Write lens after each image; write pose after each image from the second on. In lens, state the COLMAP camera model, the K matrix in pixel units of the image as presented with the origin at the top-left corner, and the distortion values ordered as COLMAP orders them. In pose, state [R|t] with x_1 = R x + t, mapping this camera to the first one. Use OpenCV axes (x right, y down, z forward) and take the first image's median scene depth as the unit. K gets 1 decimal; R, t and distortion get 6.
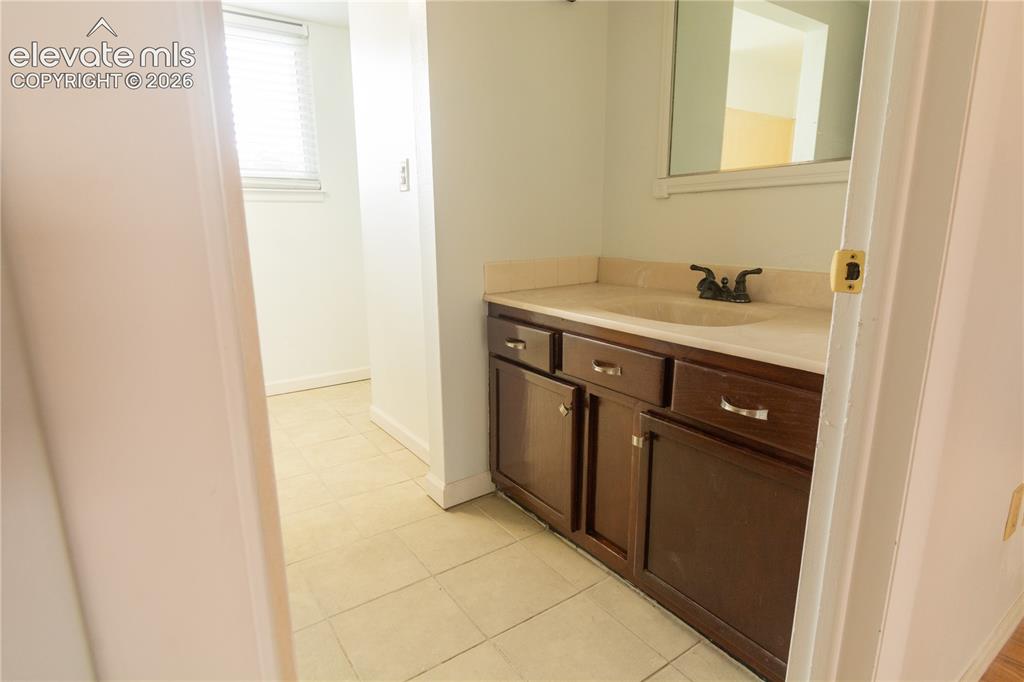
lens RADIAL K [[551.7, 0, 513.0], [0, 551.7, 343.6], [0, 0, 1]] dist [0.000371, -0.000988]
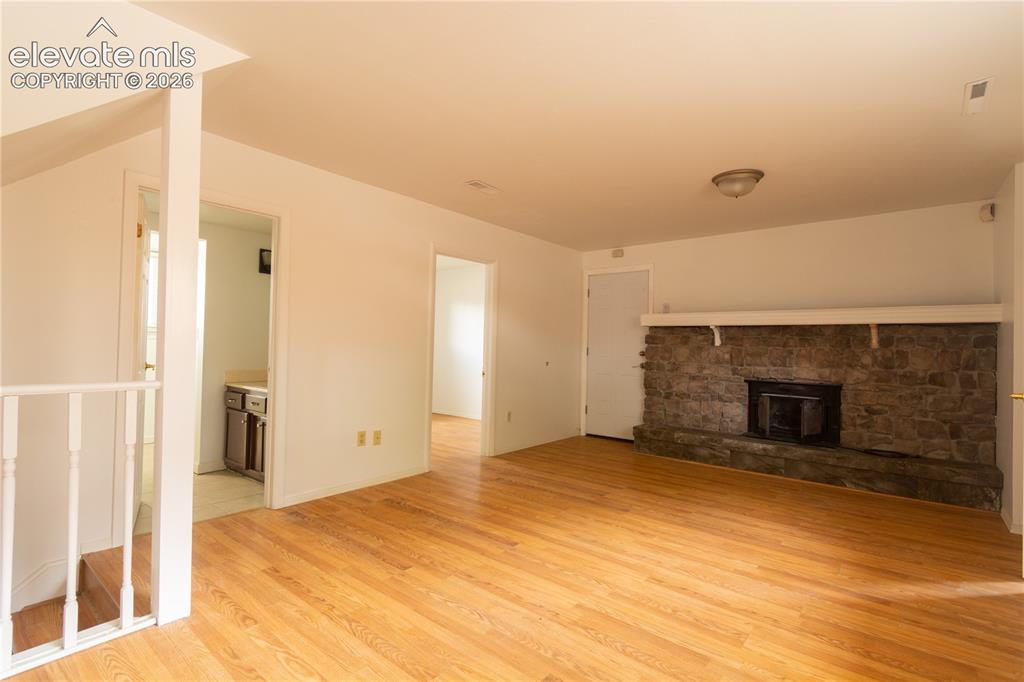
lens RADIAL K [[475.2, 0, 512.0], [0, 475.2, 341.0], [0, 0, 1]] dist [-0.001872, -0.000730]
pose [[0.958900, 0.030596, 0.282089, 0.610408], [0.034635, 0.974114, -0.223388, 0.263843], [-0.281622, 0.223976, 0.933019, -1.479036]]
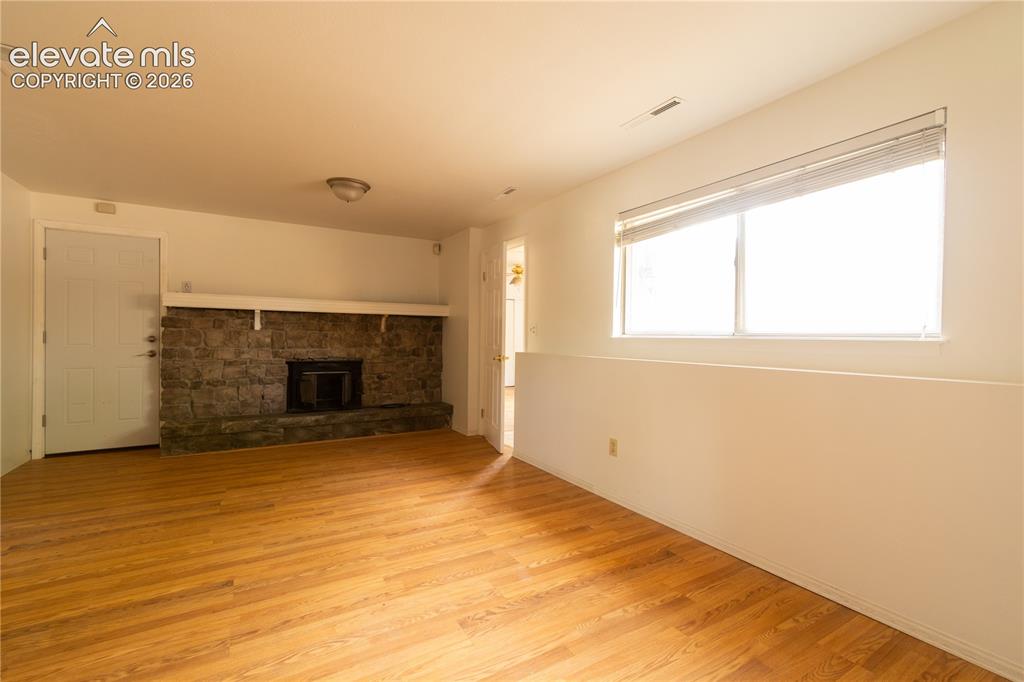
lens RADIAL K [[447.4, 0, 512.0], [0, 447.4, 341.0], [0, 0, 1]] dist [0.001958, 0.000182]
pose [[0.068813, 0.001210, 0.997629, 0.011107], [0.207935, 0.978019, -0.015529, 0.130672], [-0.975719, 0.208511, 0.067048, -0.852314]]
